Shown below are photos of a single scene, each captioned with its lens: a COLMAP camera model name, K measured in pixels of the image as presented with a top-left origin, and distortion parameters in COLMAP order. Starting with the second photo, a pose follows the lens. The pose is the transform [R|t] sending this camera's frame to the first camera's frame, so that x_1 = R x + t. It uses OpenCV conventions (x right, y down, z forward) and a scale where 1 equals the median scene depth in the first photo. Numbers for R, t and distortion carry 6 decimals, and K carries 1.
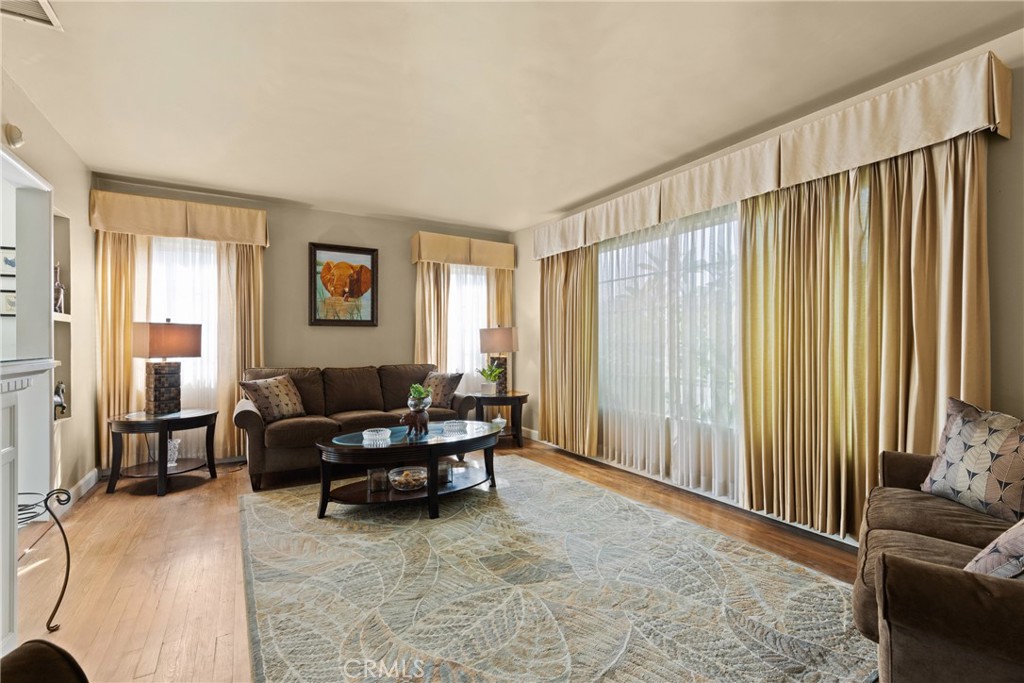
lens RADIAL K [[467.7, 0, 512.3], [0, 467.7, 343.3], [0, 0, 1]] dist [0.009274, -0.001172]
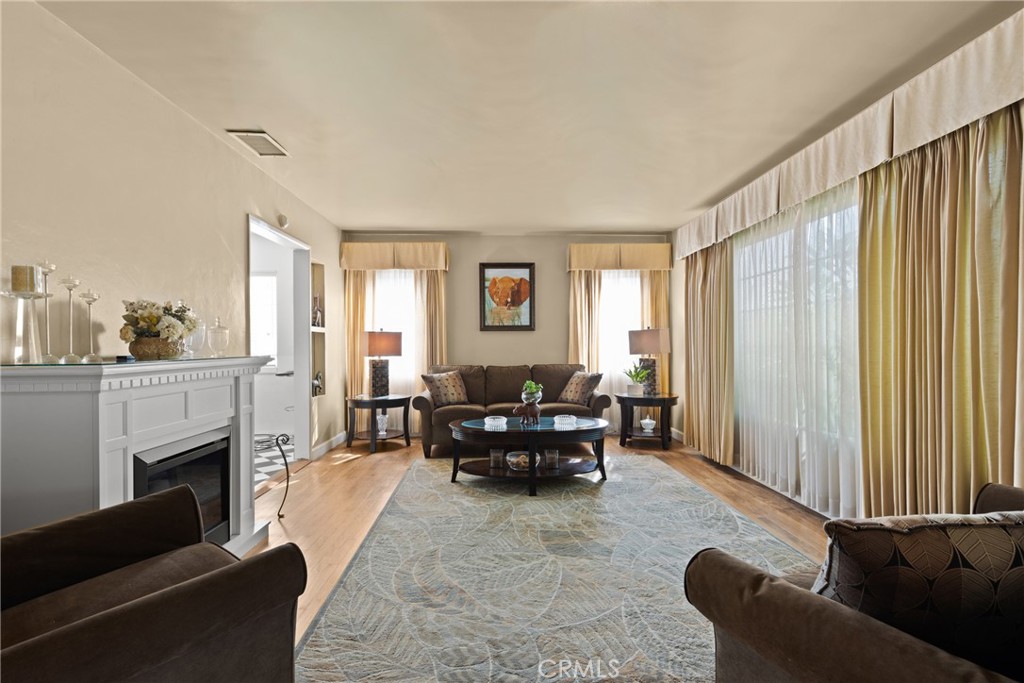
lens RADIAL K [[467.7, 0, 510.4], [0, 467.7, 343.9], [0, 0, 1]] dist [0.009274, -0.001172]
pose [[0.877623, -0.005006, -0.479325, 0.285239], [0.004508, 0.999987, -0.002190, -0.001912], [0.479330, -0.000239, 0.877635, -0.039925]]
